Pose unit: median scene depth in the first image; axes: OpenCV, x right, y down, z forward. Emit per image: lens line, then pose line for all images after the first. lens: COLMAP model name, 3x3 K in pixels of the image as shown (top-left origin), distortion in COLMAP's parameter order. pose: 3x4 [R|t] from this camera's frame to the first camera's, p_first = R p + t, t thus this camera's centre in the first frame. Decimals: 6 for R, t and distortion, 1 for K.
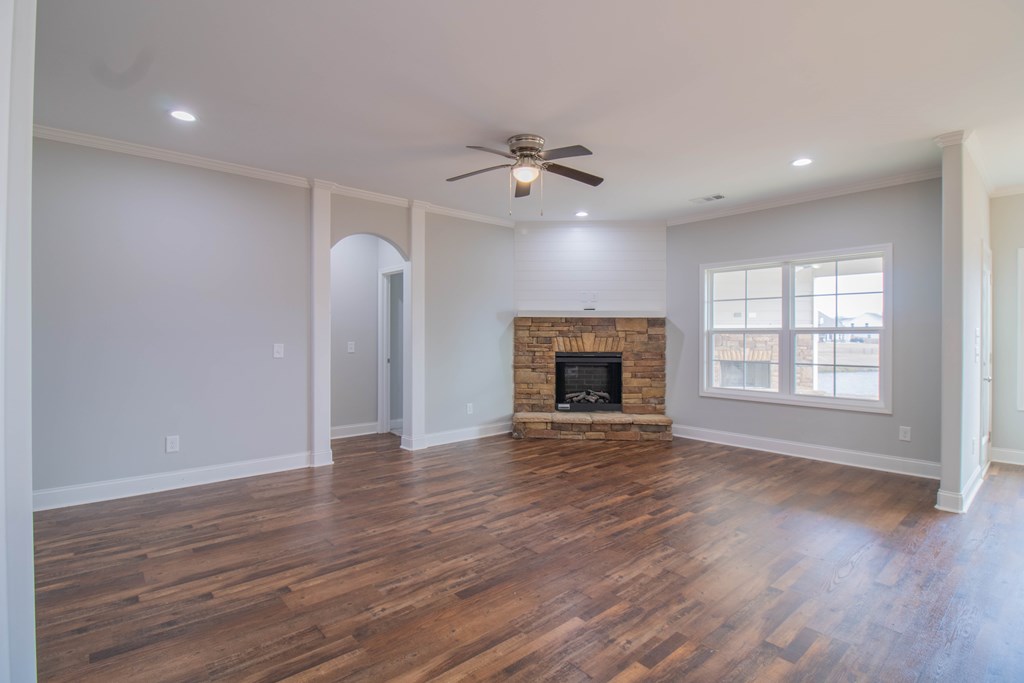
lens RADIAL K [[514.8, 0, 528.6], [0, 514.8, 338.4], [0, 0, 1]] dist [0.000466, 0.000122]
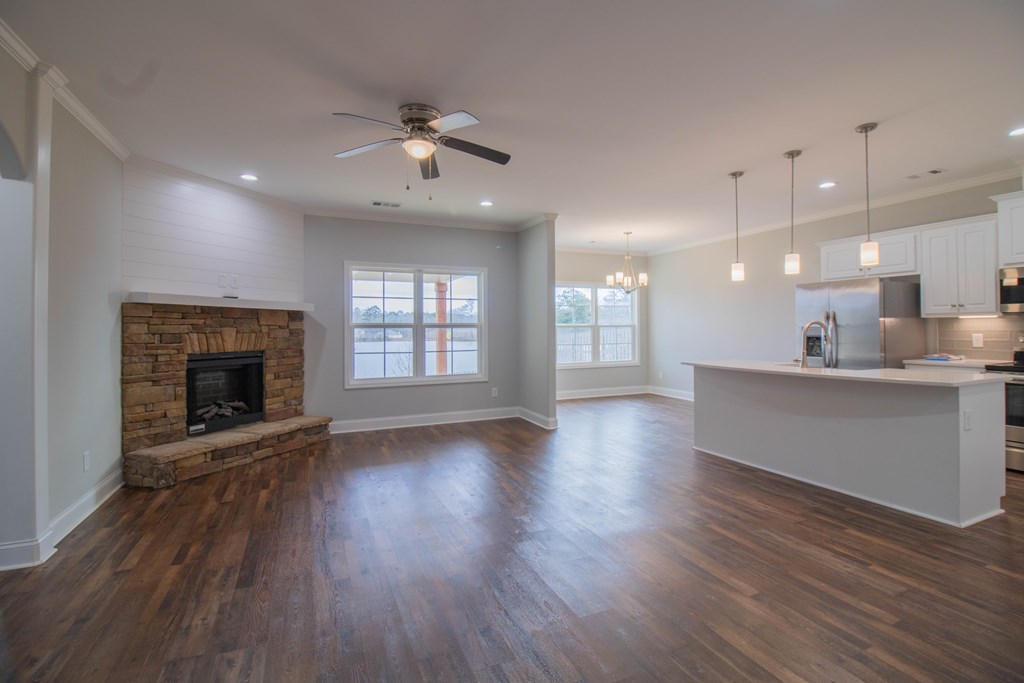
lens RADIAL K [[492.4, 0, 526.7], [0, 492.4, 329.5], [0, 0, 1]] dist [0.013352, -0.015646]
pose [[0.269737, -0.003661, 0.962927, -0.483419], [0.012570, 0.999921, 0.000281, -0.002334], [-0.962852, 0.012028, 0.269761, 0.366520]]
